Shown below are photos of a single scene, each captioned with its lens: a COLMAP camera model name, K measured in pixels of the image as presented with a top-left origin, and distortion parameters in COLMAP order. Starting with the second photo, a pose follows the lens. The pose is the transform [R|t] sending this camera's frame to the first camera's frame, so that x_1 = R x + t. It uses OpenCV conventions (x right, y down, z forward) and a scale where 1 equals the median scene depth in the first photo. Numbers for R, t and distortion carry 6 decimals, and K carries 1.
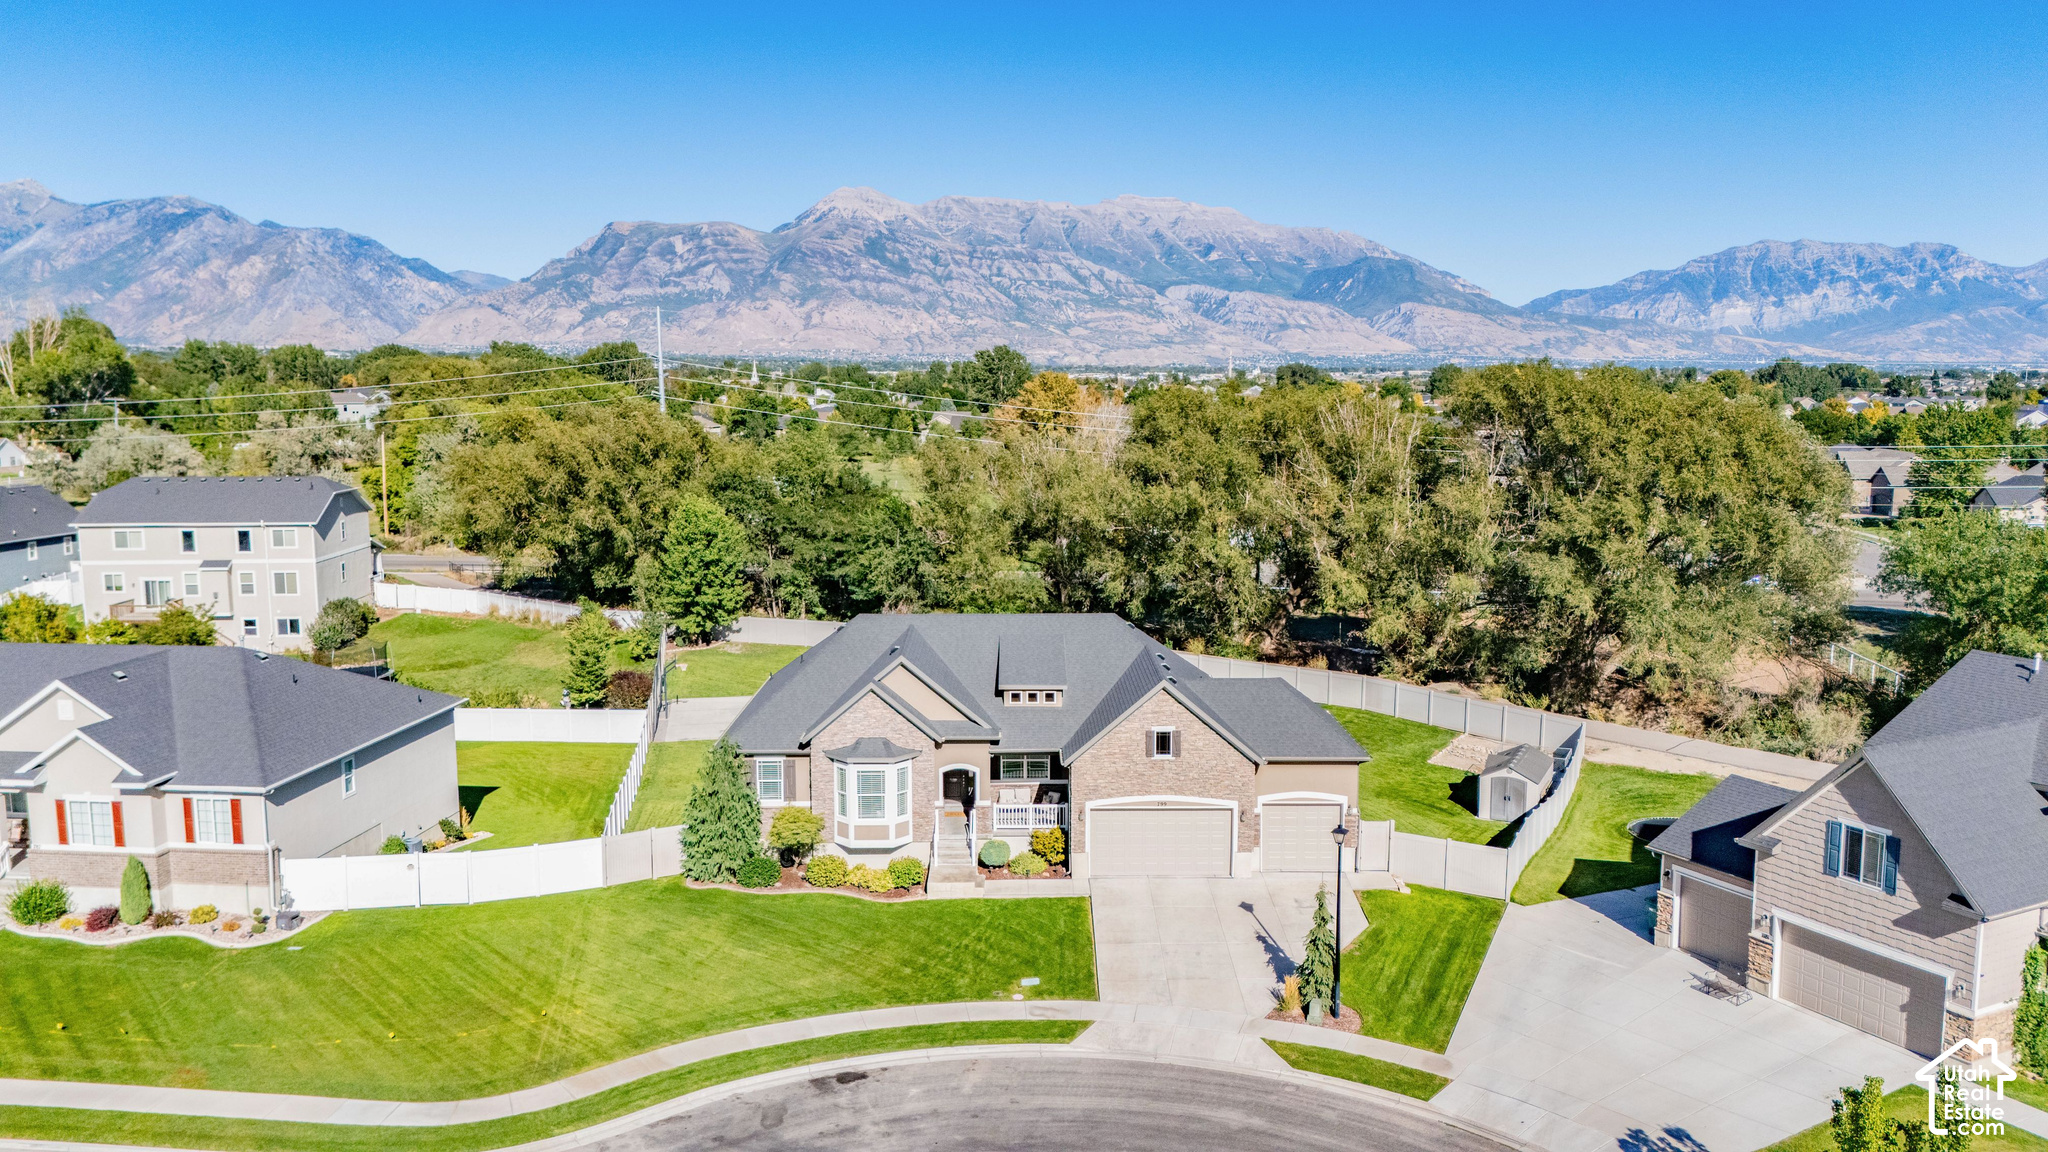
lens RADIAL K [[1509.8, 0, 1016.1], [0, 1509.8, 569.8], [0, 0, 1]] dist [0.041966, -0.032985]
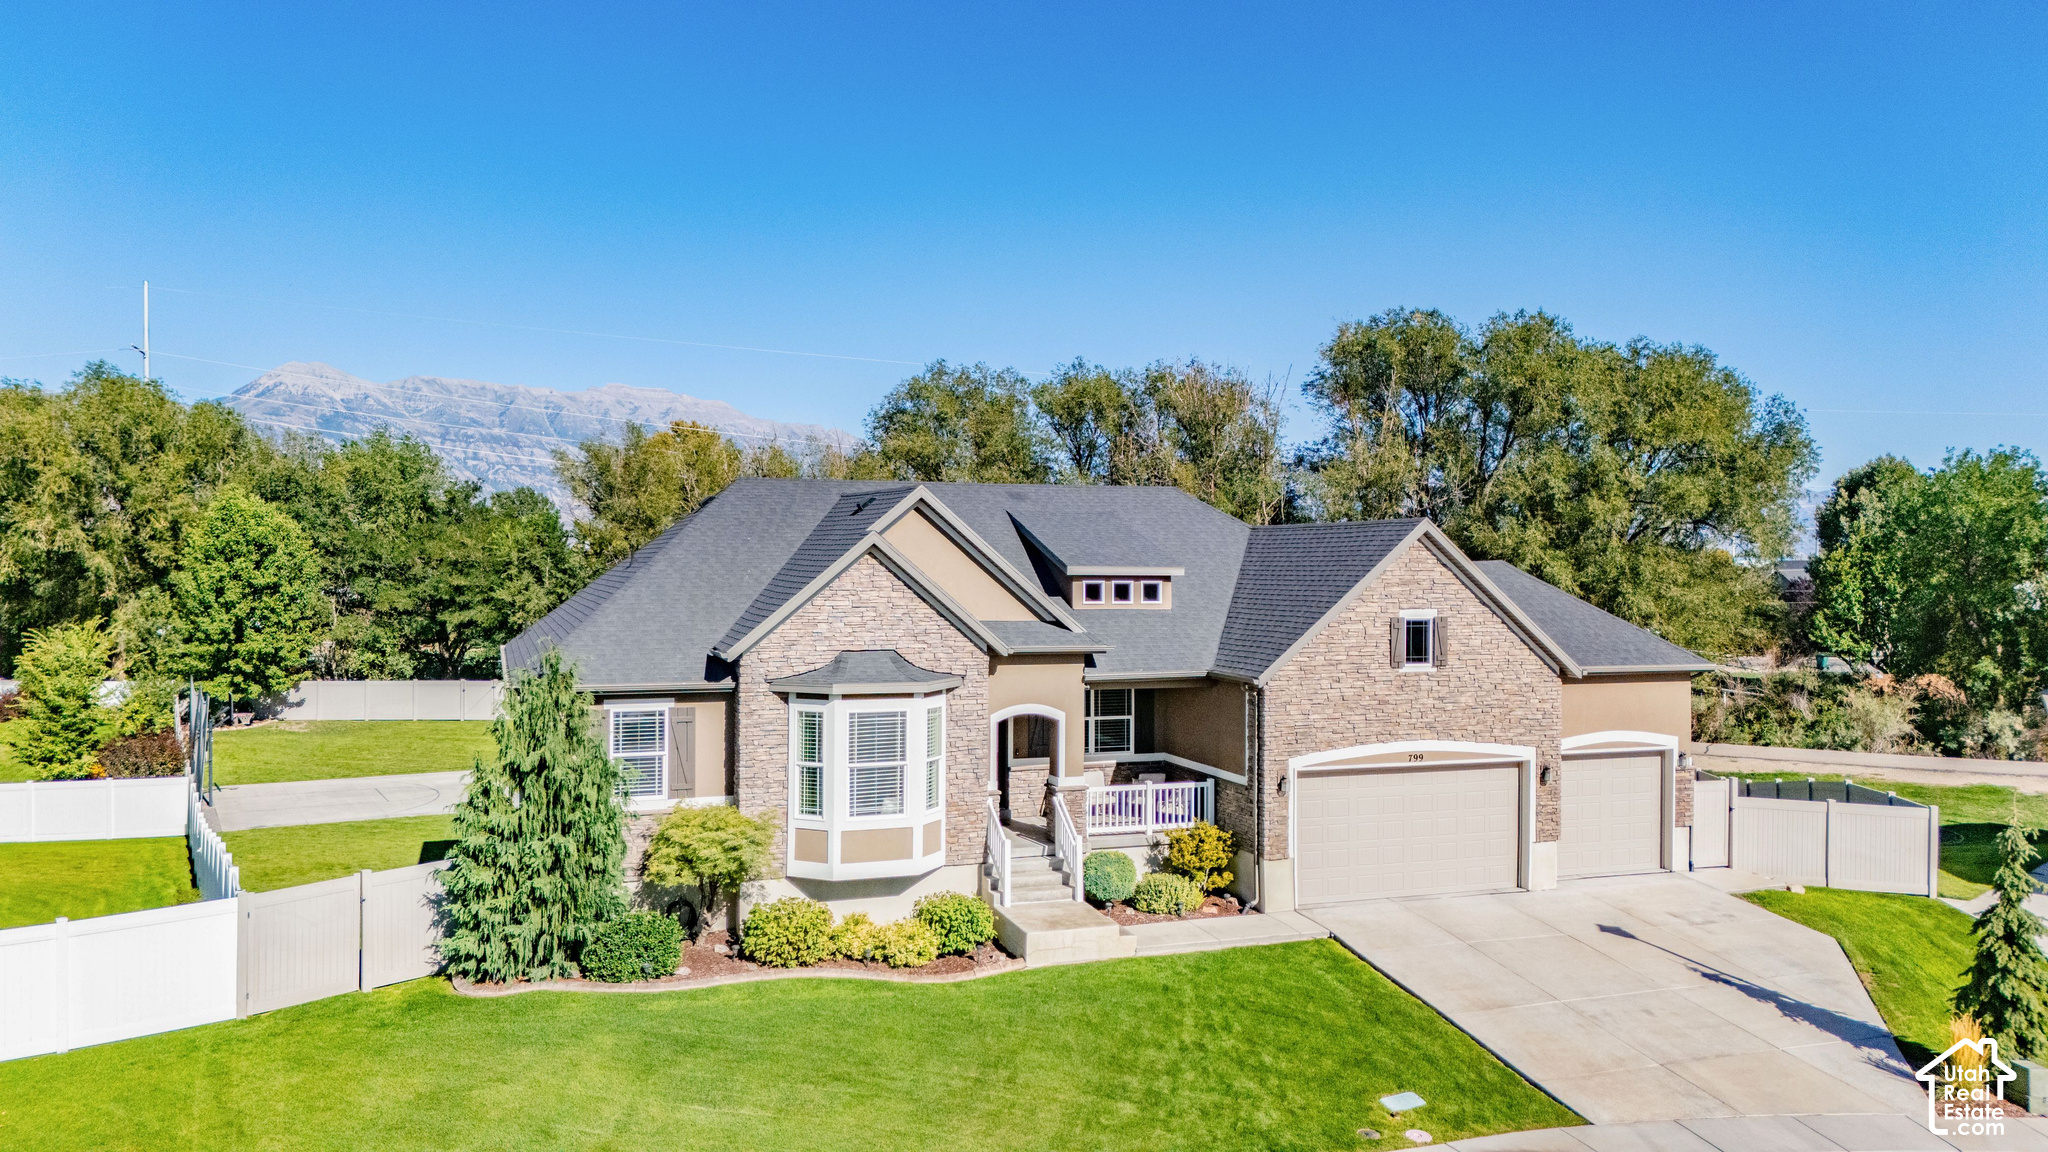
lens RADIAL K [[1509.8, 0, 1035.6], [0, 1509.8, 583.9], [0, 0, 1]] dist [0.041966, -0.032985]
pose [[0.941851, 0.003510, 0.336013, -0.207582], [0.035290, 0.993383, -0.109295, 0.144795], [-0.334173, 0.114797, 0.935494, 0.524015]]
